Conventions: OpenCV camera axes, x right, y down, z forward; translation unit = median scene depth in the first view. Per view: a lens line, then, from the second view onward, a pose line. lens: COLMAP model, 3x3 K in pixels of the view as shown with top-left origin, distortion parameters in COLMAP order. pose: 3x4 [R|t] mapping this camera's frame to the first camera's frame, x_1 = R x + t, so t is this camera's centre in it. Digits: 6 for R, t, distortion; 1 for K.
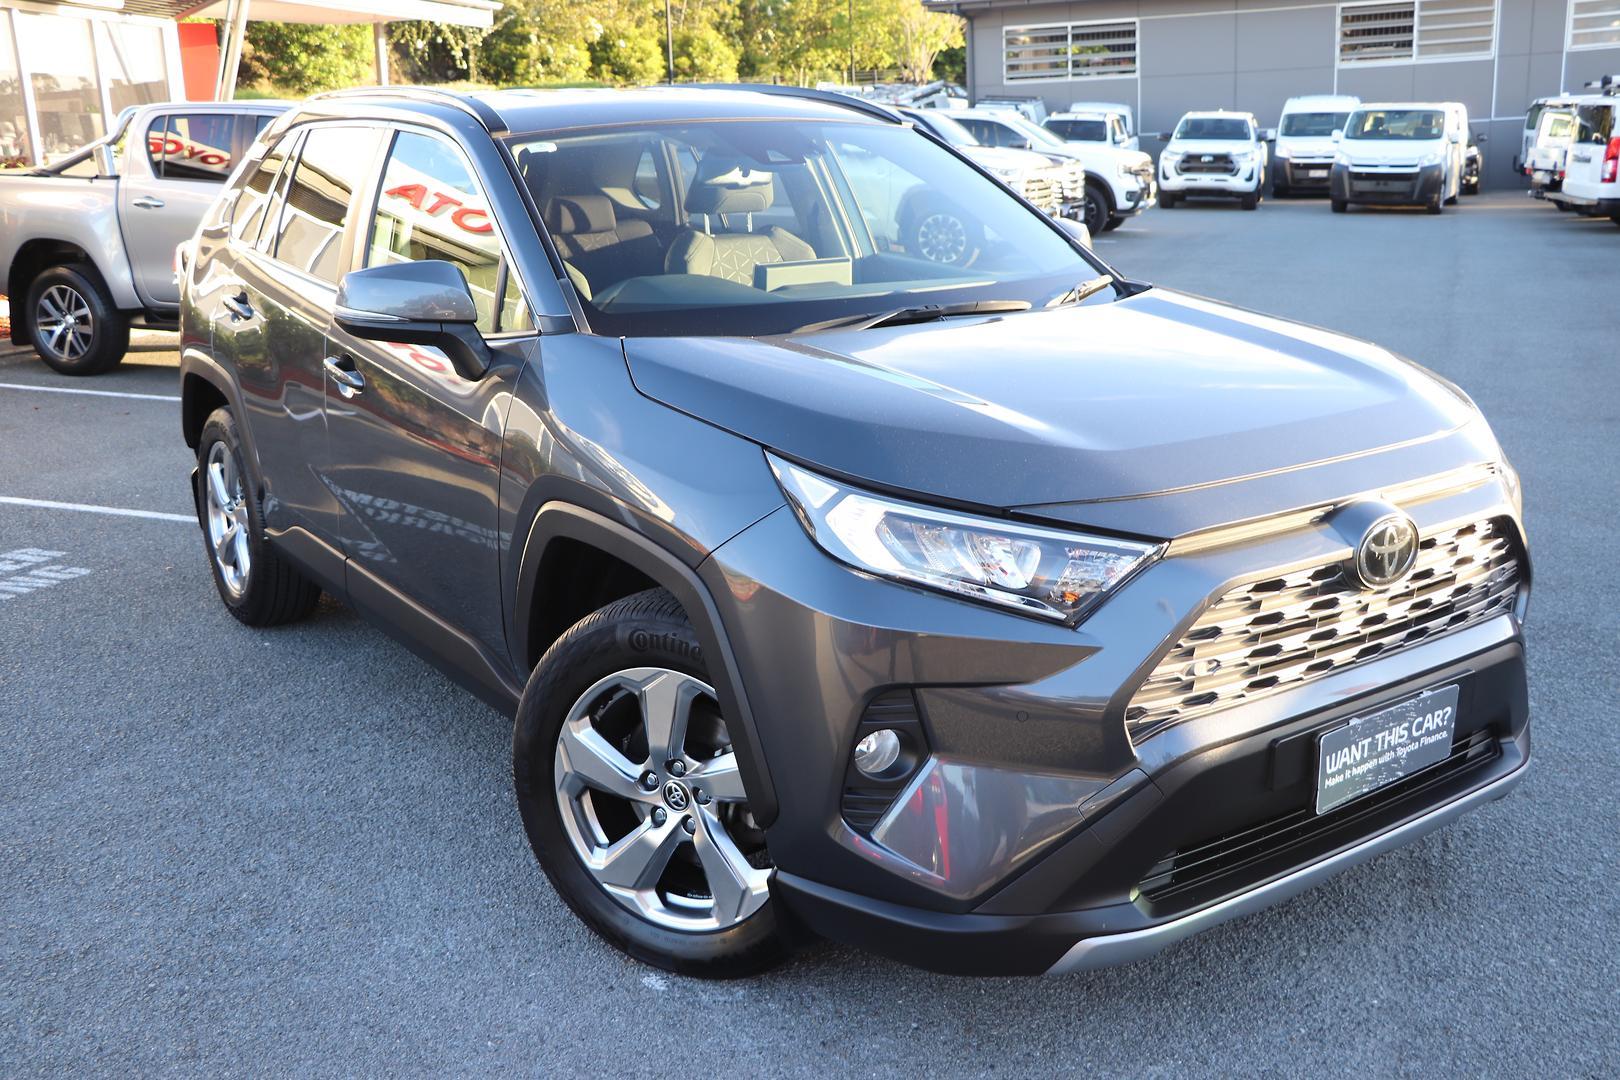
lens RADIAL K [[1492.7, 0, 810.0], [0, 1492.7, 540.0], [0, 0, 1]] dist [-0.142132, 0.237022]
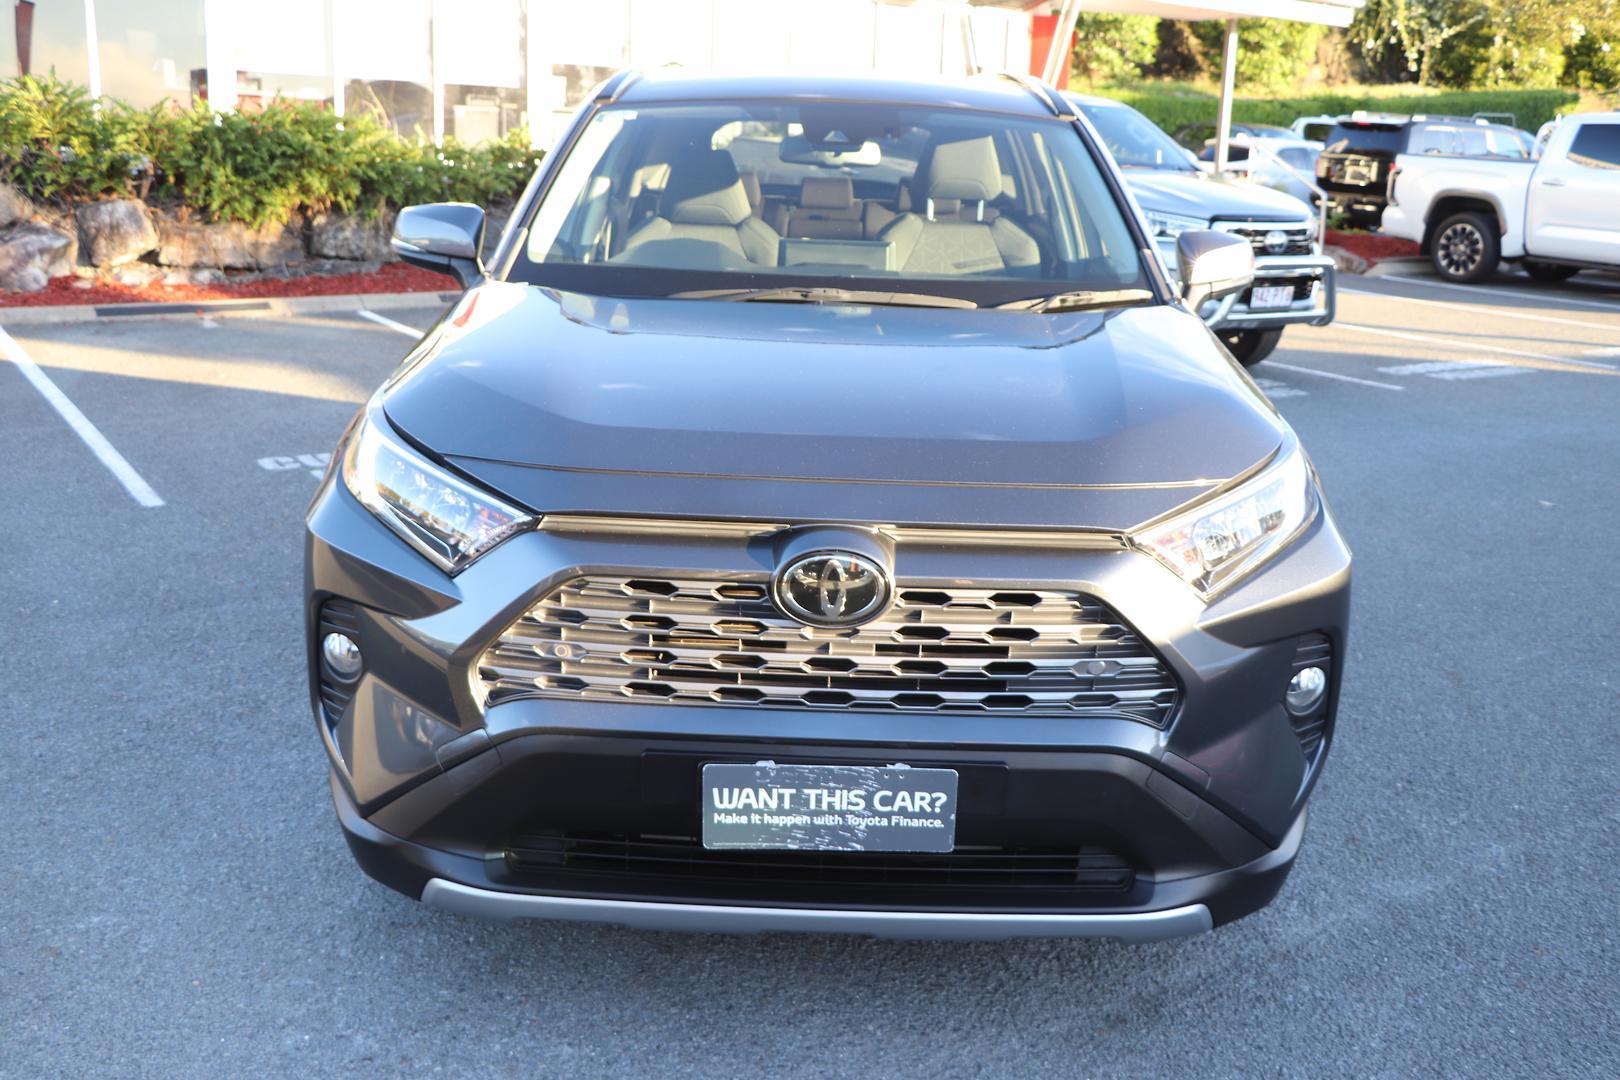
lens RADIAL K [[1417.2, 0, 810.0], [0, 1417.2, 540.0], [0, 0, 1]] dist [-0.052903, 0.173452]
pose [[0.828945, 0.202031, -0.521568, 0.800085], [-0.195412, 0.978334, 0.068386, -0.073794], [0.524084, 0.045233, 0.850465, 0.262635]]
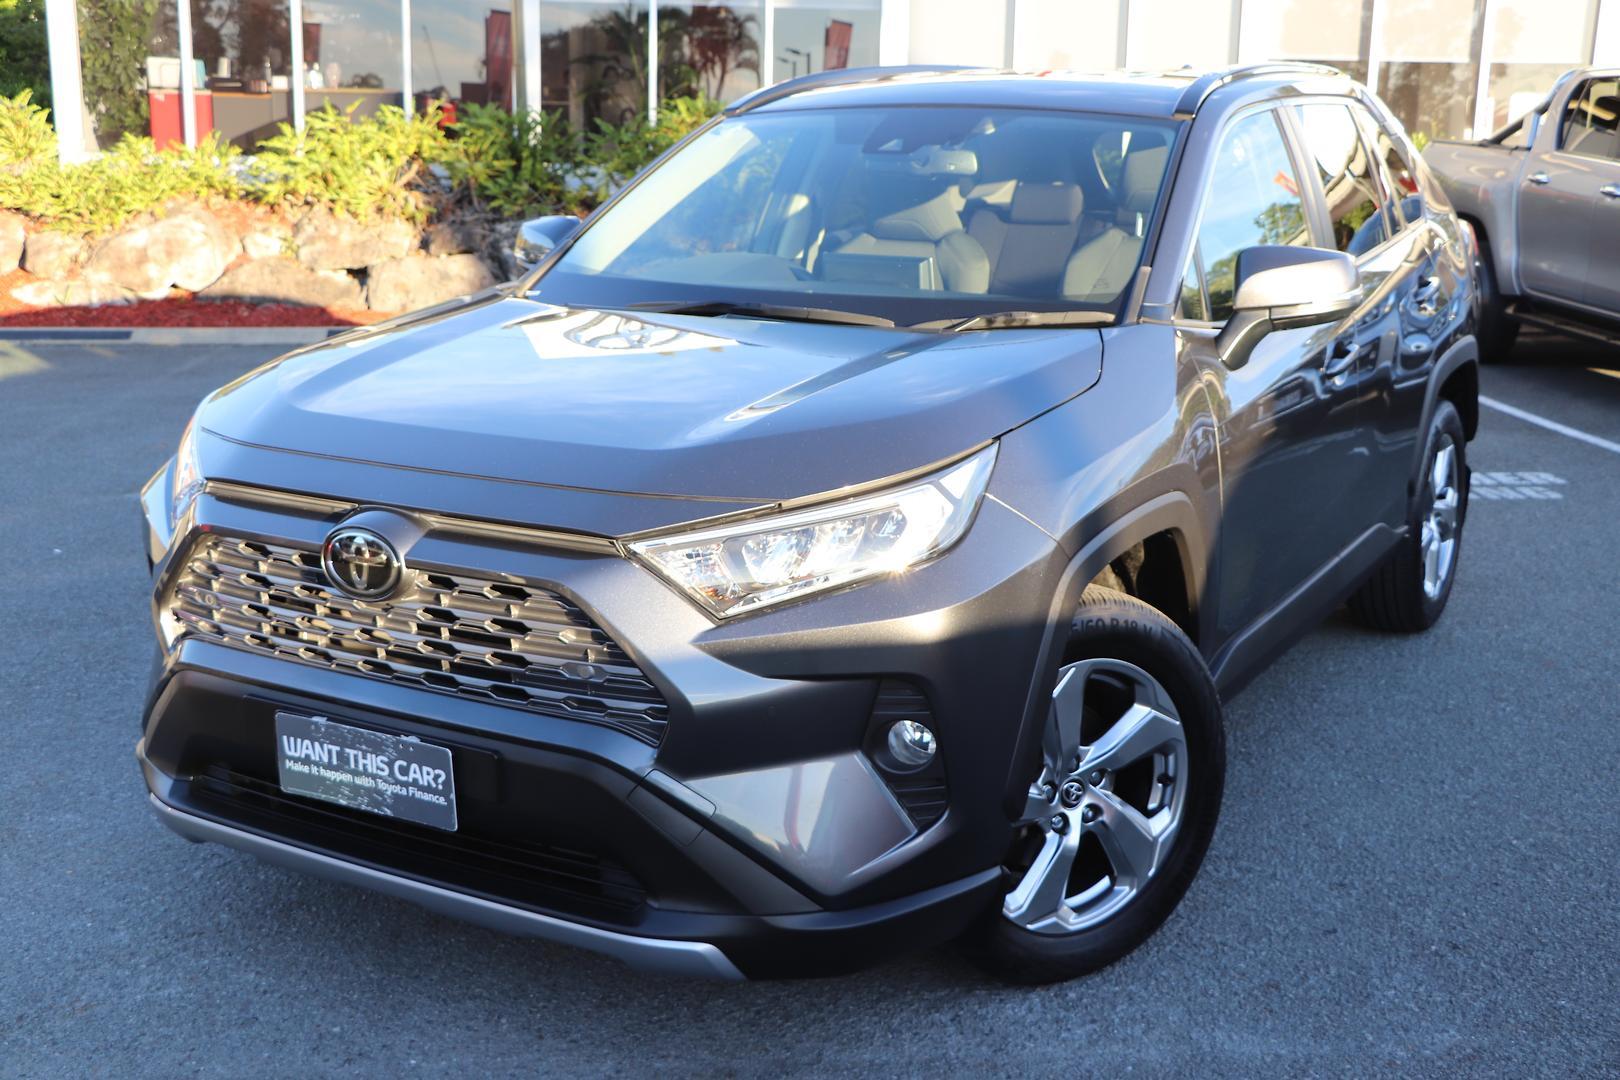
lens RADIAL K [[1772.9, 0, 810.0], [0, 1772.9, 540.0], [0, 0, 1]] dist [-0.071315, 0.500327]
pose [[0.436922, 0.228487, -0.869996, 1.490691], [-0.243886, 0.961062, 0.129922, -0.223052], [0.865805, 0.155414, 0.475634, 0.684449]]
